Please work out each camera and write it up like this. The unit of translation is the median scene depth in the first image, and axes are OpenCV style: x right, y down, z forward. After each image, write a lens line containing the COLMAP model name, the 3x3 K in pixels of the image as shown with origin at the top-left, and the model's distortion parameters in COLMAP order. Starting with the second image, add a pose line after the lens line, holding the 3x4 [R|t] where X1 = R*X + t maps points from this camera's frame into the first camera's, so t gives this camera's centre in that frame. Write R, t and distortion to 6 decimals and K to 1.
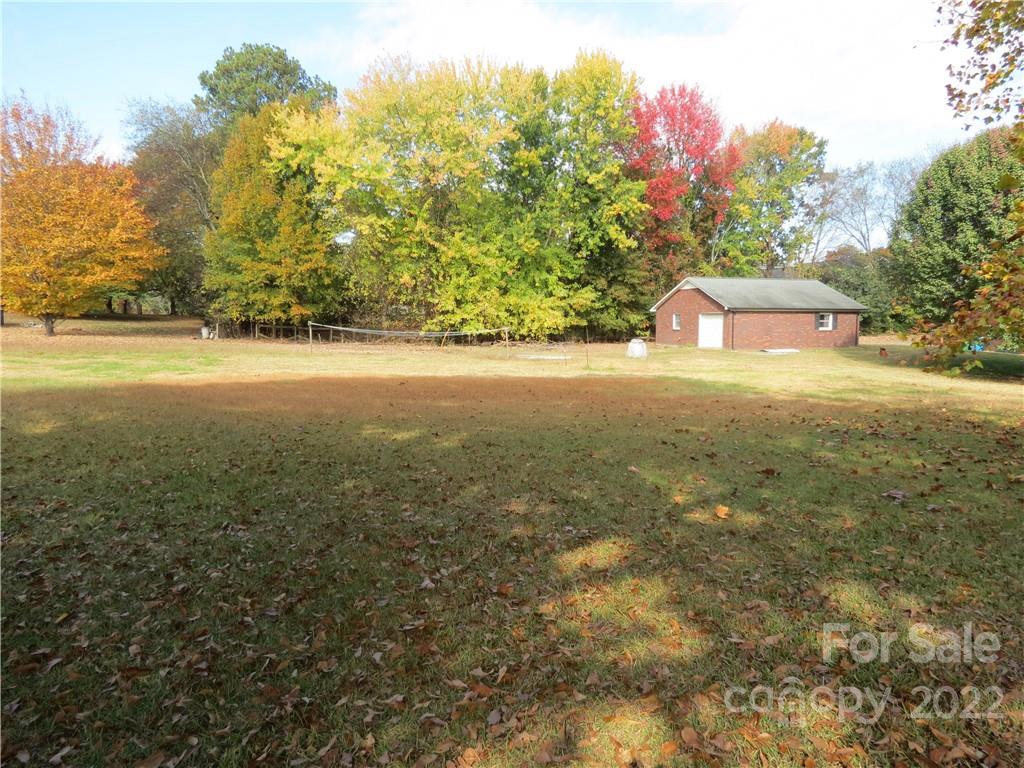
lens RADIAL K [[727.7, 0, 518.1], [0, 727.7, 380.8], [0, 0, 1]] dist [-0.028962, 0.012729]
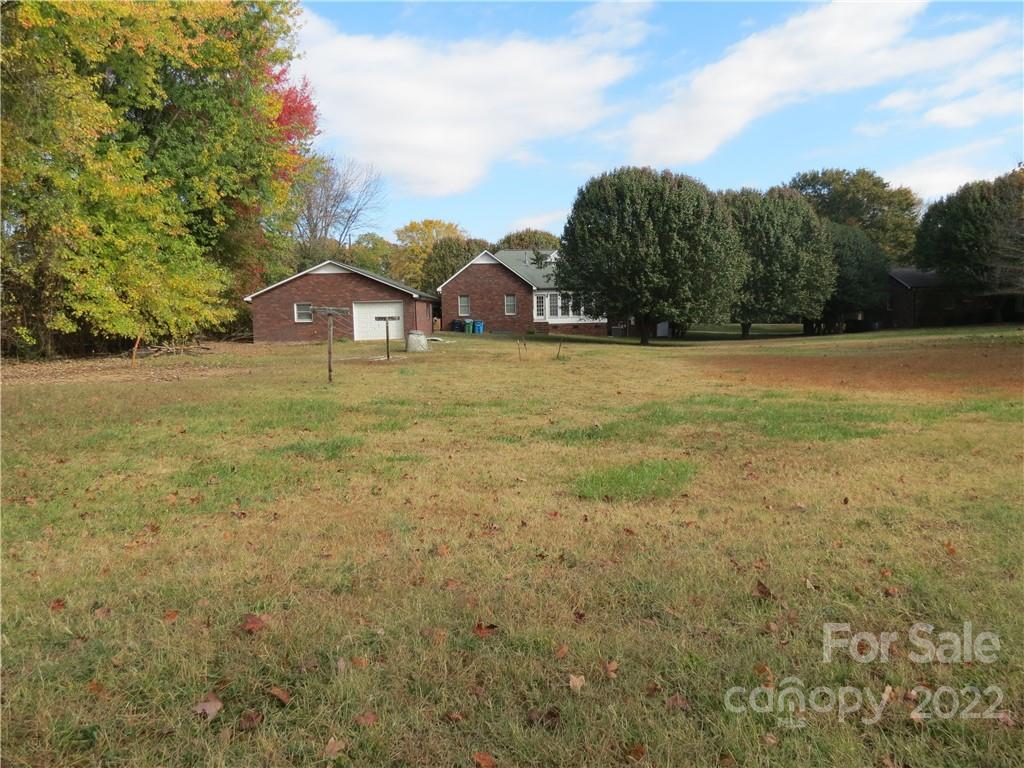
lens RADIAL K [[727.7, 0, 518.1], [0, 727.7, 380.8], [0, 0, 1]] dist [-0.028962, 0.012729]
pose [[0.320295, -0.092702, 0.942771, -0.508716], [0.097656, 0.993129, 0.064476, -0.035445], [-0.942271, 0.071416, 0.327148, 0.526231]]
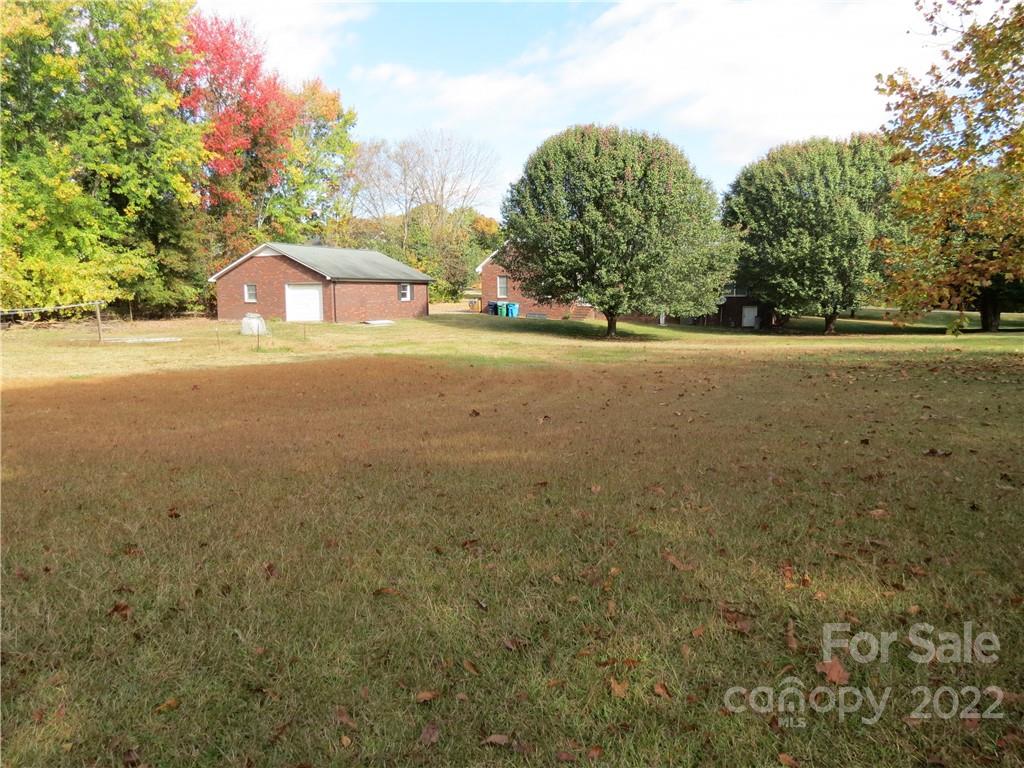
lens RADIAL K [[727.7, 0, 518.1], [0, 727.7, 380.8], [0, 0, 1]] dist [-0.028962, 0.012729]
pose [[0.709331, -0.085829, 0.699631, -0.180263], [0.062597, 0.996308, 0.058760, -0.007896], [-0.702091, 0.002114, 0.712084, 0.158602]]
